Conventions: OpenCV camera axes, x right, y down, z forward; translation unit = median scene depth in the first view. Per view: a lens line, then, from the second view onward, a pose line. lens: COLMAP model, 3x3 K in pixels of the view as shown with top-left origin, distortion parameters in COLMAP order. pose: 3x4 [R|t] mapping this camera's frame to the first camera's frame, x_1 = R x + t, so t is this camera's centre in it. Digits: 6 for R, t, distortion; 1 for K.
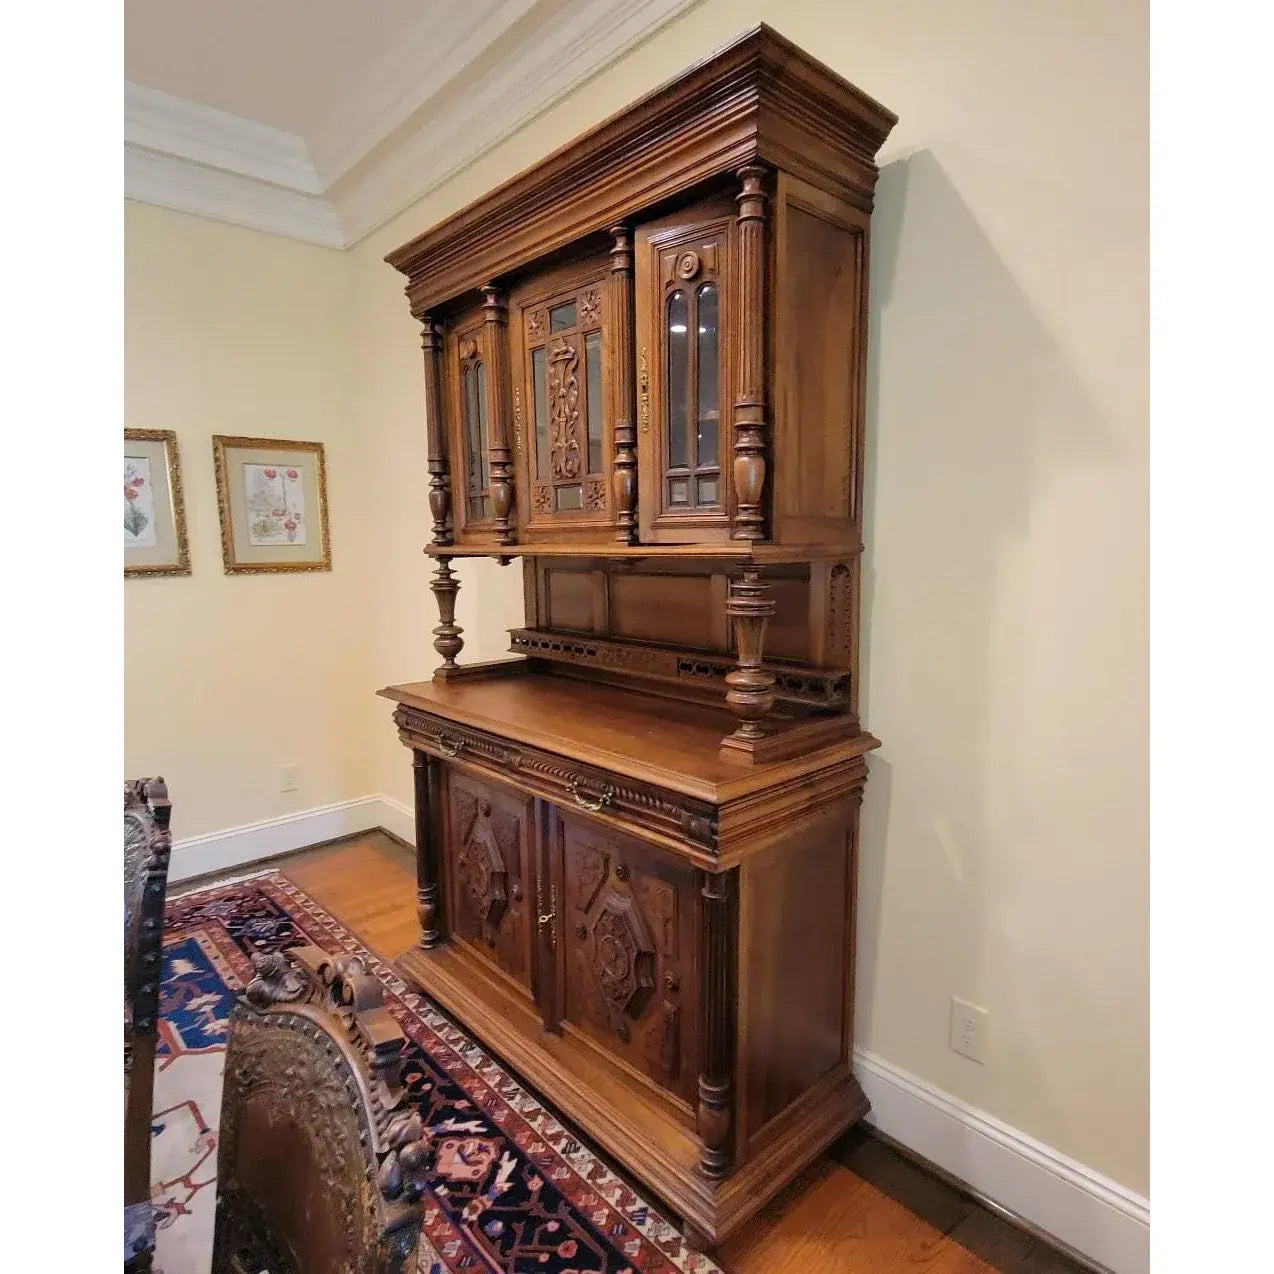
lens RADIAL K [[768.2, 0, 653.6], [0, 768.2, 655.7], [0, 0, 1]] dist [0.001684, 0.000725]
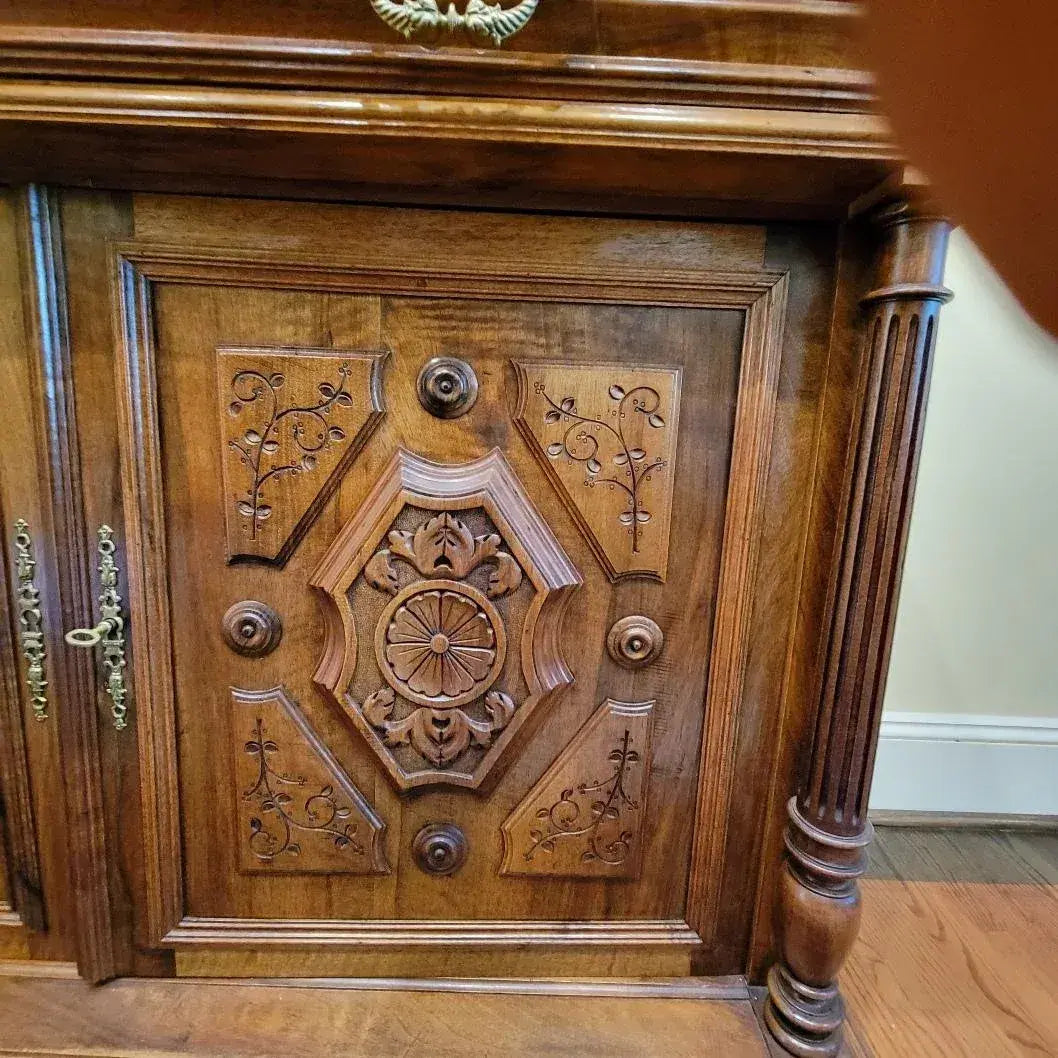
lens RADIAL K [[575.7, 0, 521.0], [0, 575.7, 525.0], [0, 0, 1]] dist [0.003425, 0.000155]
pose [[0.683684, -0.090878, 0.724097, -0.196772], [0.059498, 0.995854, 0.068808, 0.311169], [-0.727348, -0.003961, 0.686257, 0.767008]]
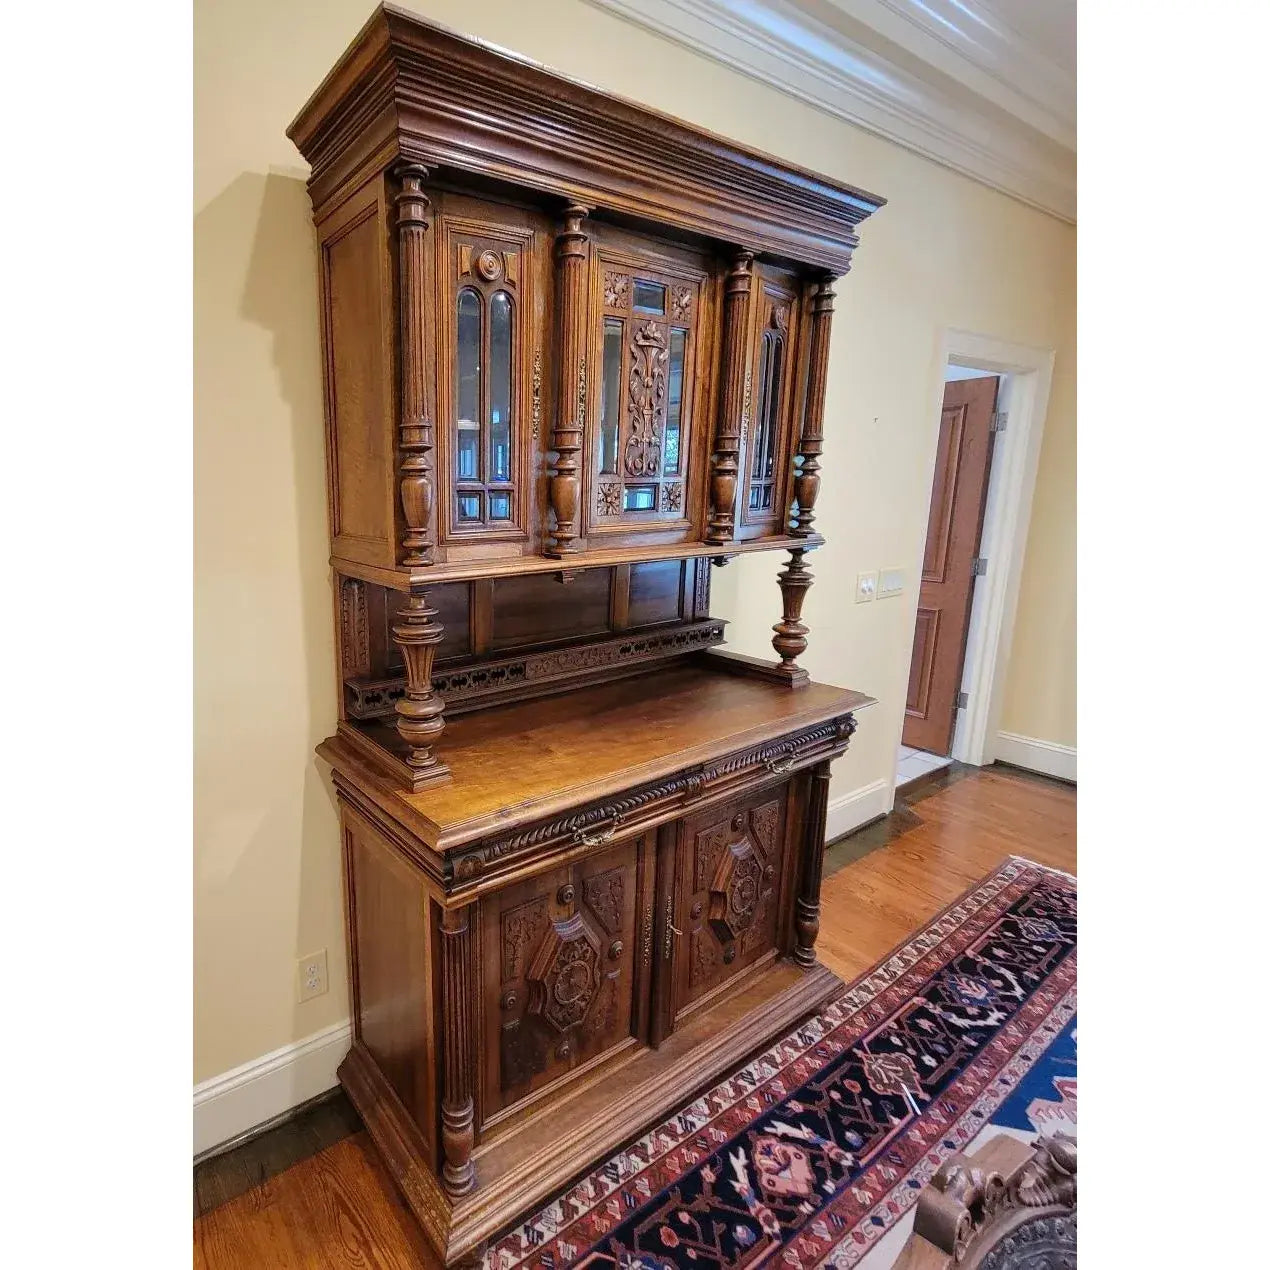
lens RADIAL K [[692.1, 0, 450.6], [0, 692.1, 626.1], [0, 0, 1]] dist [0.003324, -0.000413]
pose [[0.190588, -0.192406, 0.962630, -1.026079], [0.154765, 0.974230, 0.164083, -0.236846], [-0.969394, 0.117709, 0.215454, 1.106443]]
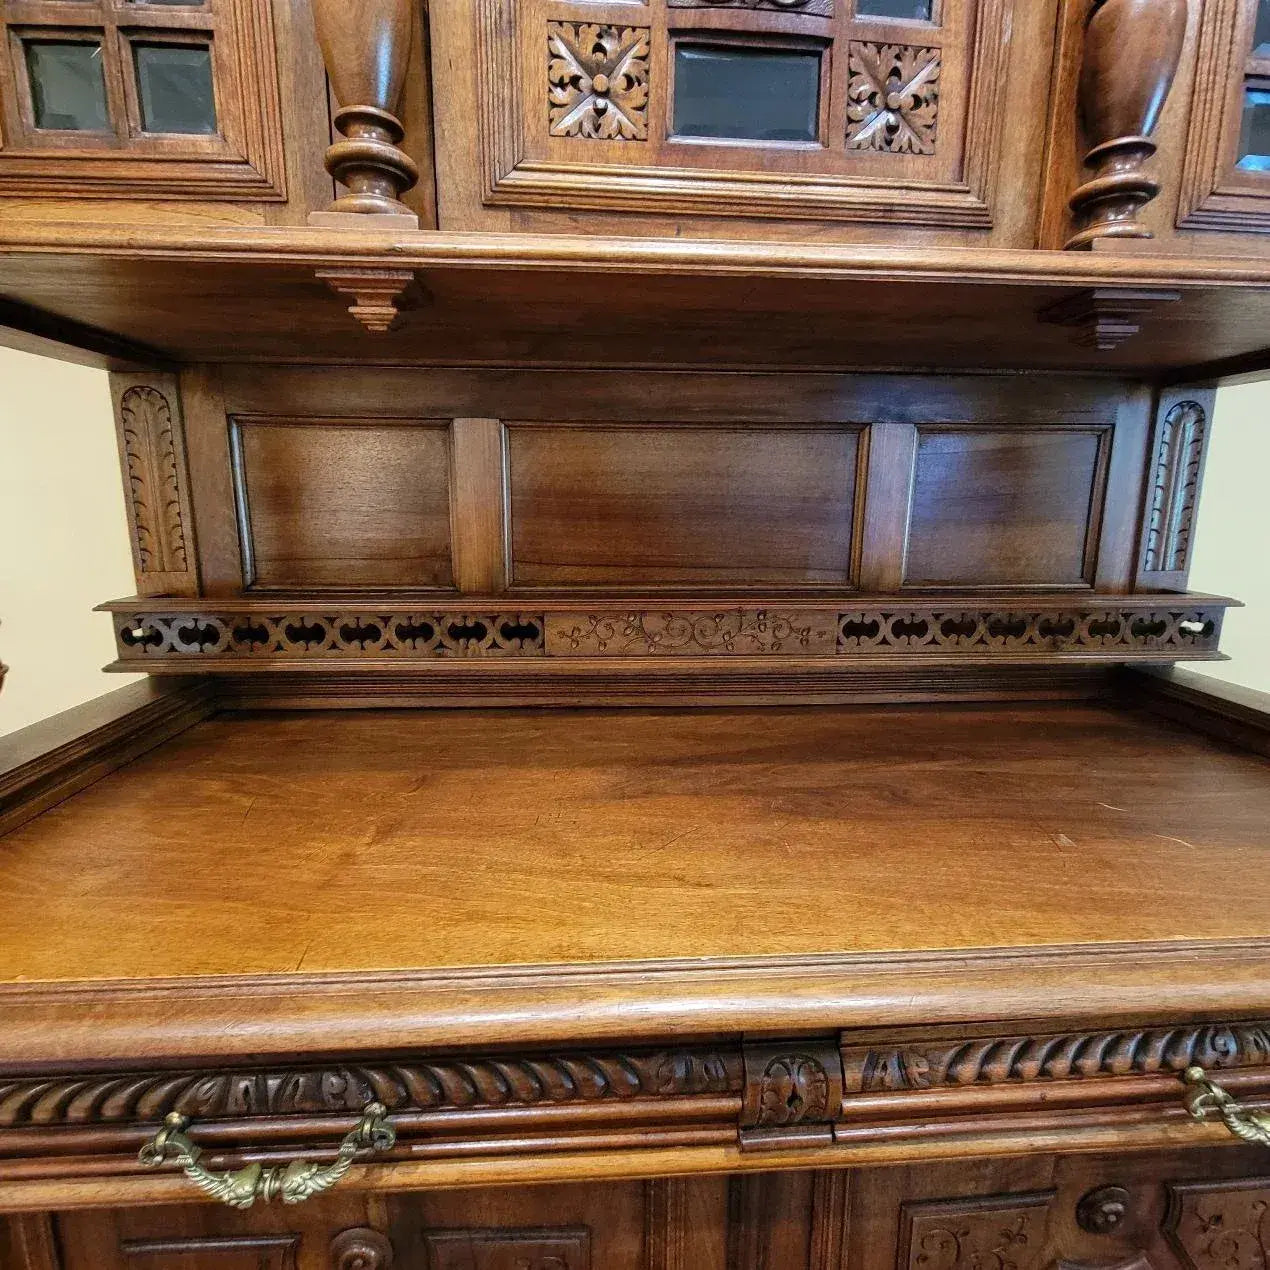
lens RADIAL K [[691.1, 0, 625.3], [0, 691.1, 630.1], [0, 0, 1]] dist [0.003425, 0.000155]
pose [[0.640847, -0.130895, 0.756427, -0.375440], [0.101808, 0.991144, 0.085260, -0.035468], [-0.760888, 0.022371, 0.648498, 0.911159]]
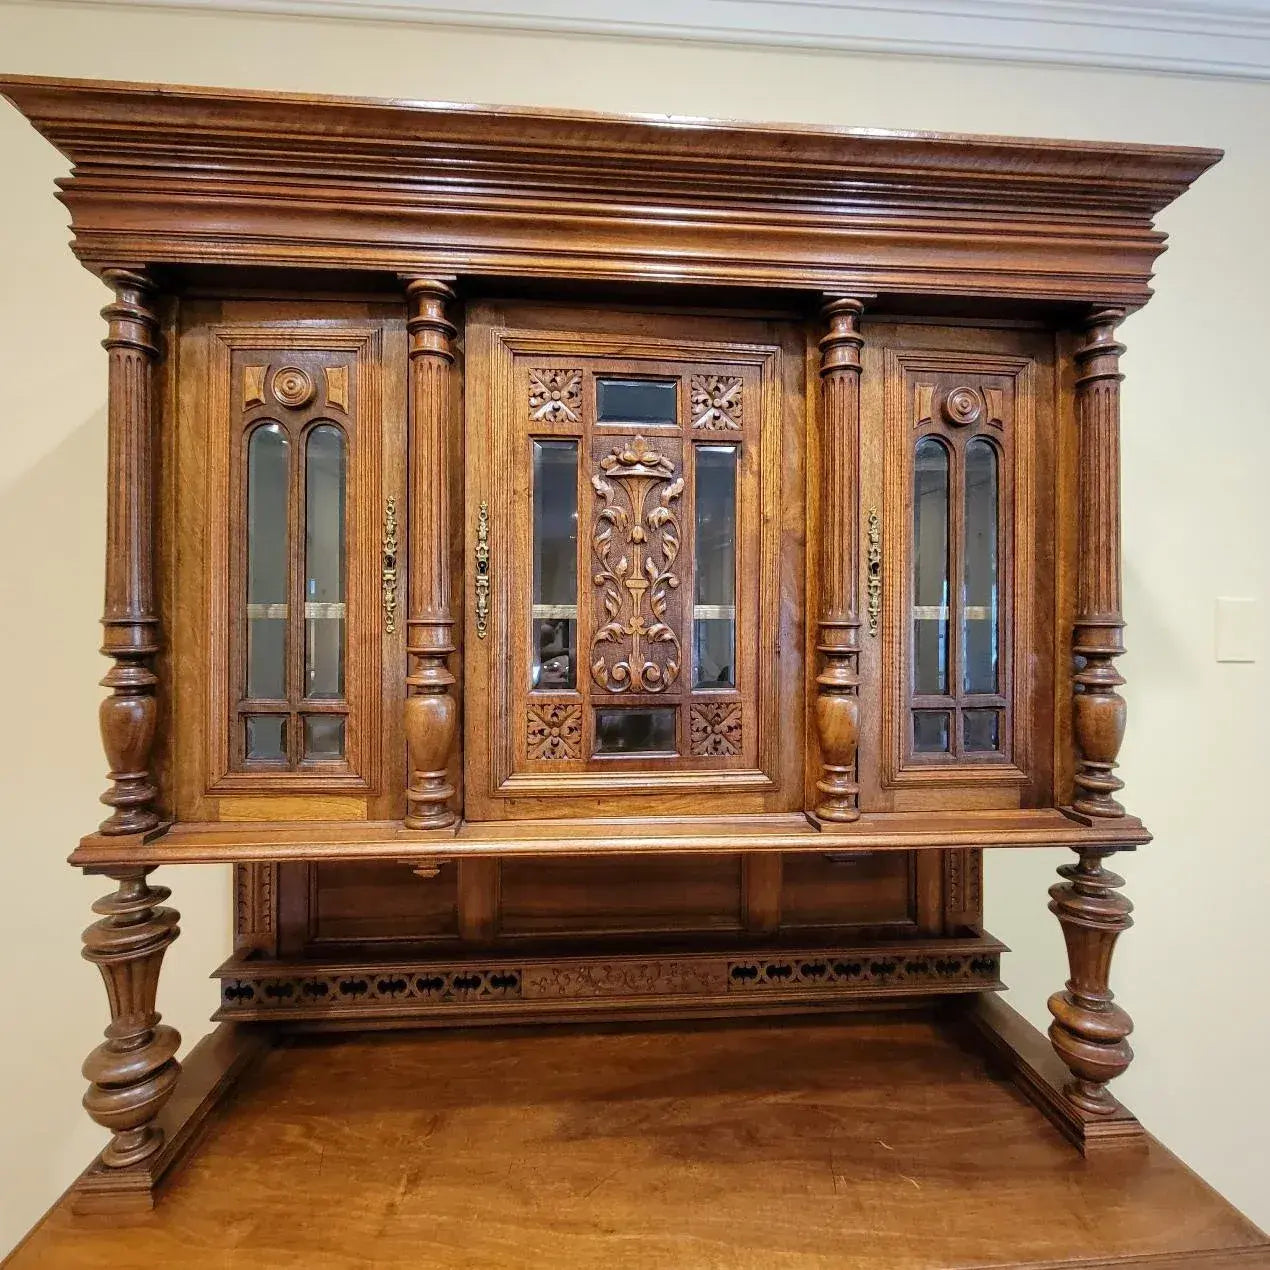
lens RADIAL K [[691.1, 0, 625.3], [0, 691.1, 630.1], [0, 0, 1]] dist [0.003425, 0.000155]
pose [[0.628699, 0.008898, 0.777598, -0.501627], [0.104811, 0.989841, -0.096068, -0.237645], [-0.770553, 0.141899, 0.621379, 0.735665]]
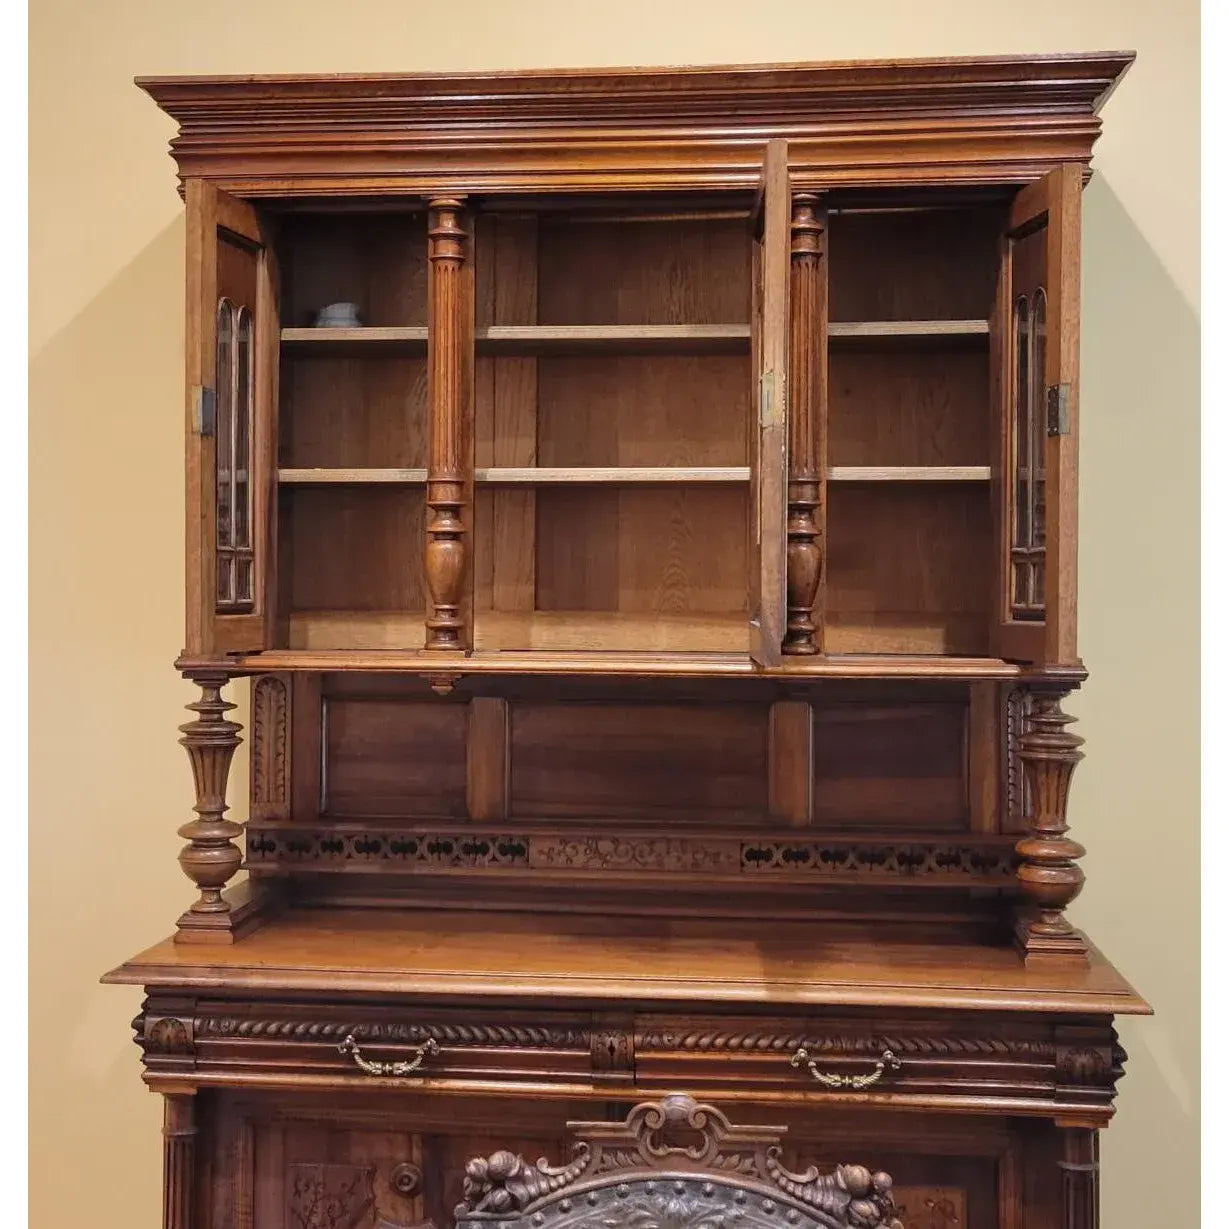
lens RADIAL K [[1852.6, 0, 568.1], [0, 1852.6, 578.5], [0, 0, 1]] dist [0.027348, 0.008006]
pose [[0.761670, 0.020257, 0.647648, -1.101285], [0.081643, 0.988545, -0.126937, -0.029617], [-0.642801, 0.149561, 0.751291, -0.033731]]
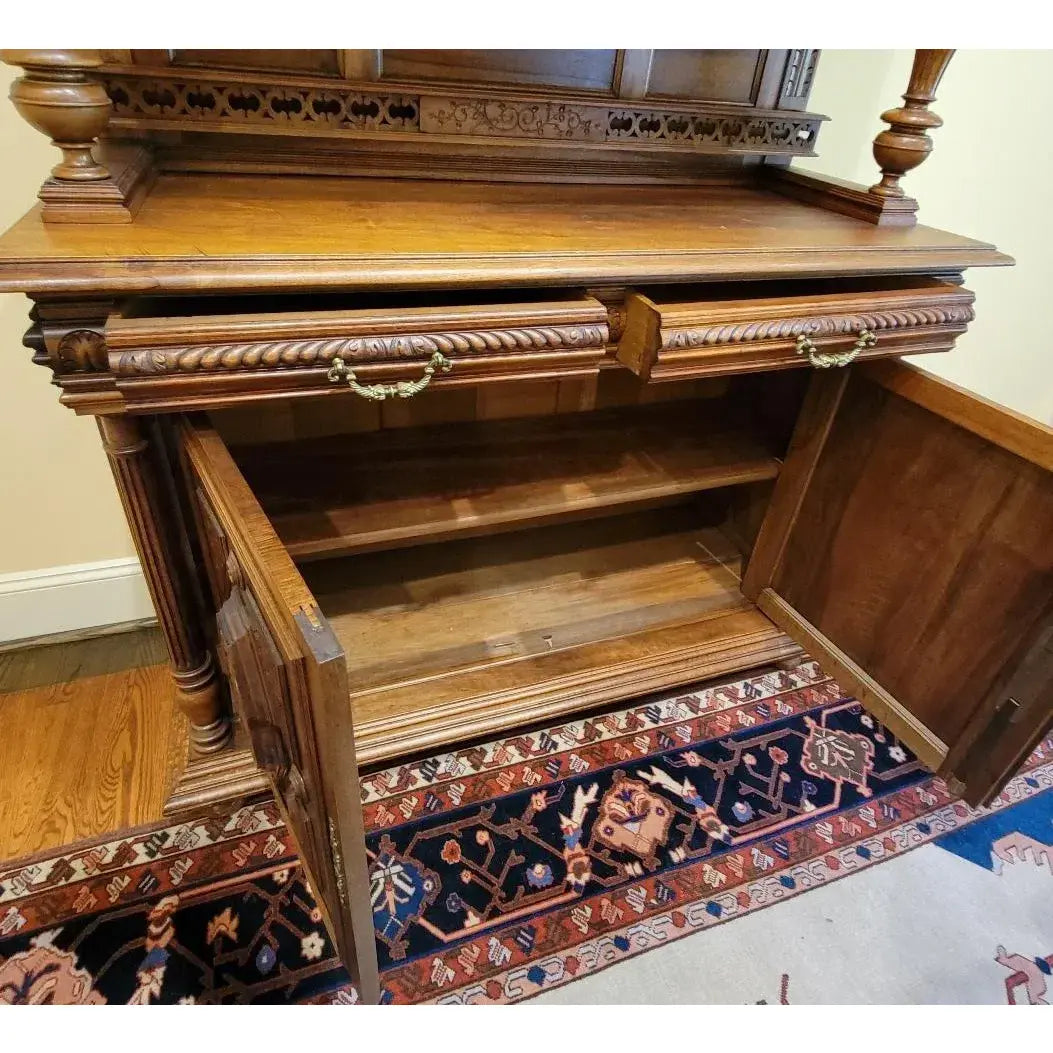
lens RADIAL K [[656.4, 0, 521.2], [0, 656.4, 475.9], [0, 0, 1]] dist [0.004997, 0.000333]
pose [[0.404466, -0.463274, 0.788533, -0.650152], [0.053054, 0.872640, 0.485474, -0.001076], [-0.913013, -0.154523, 0.377531, 0.875515]]
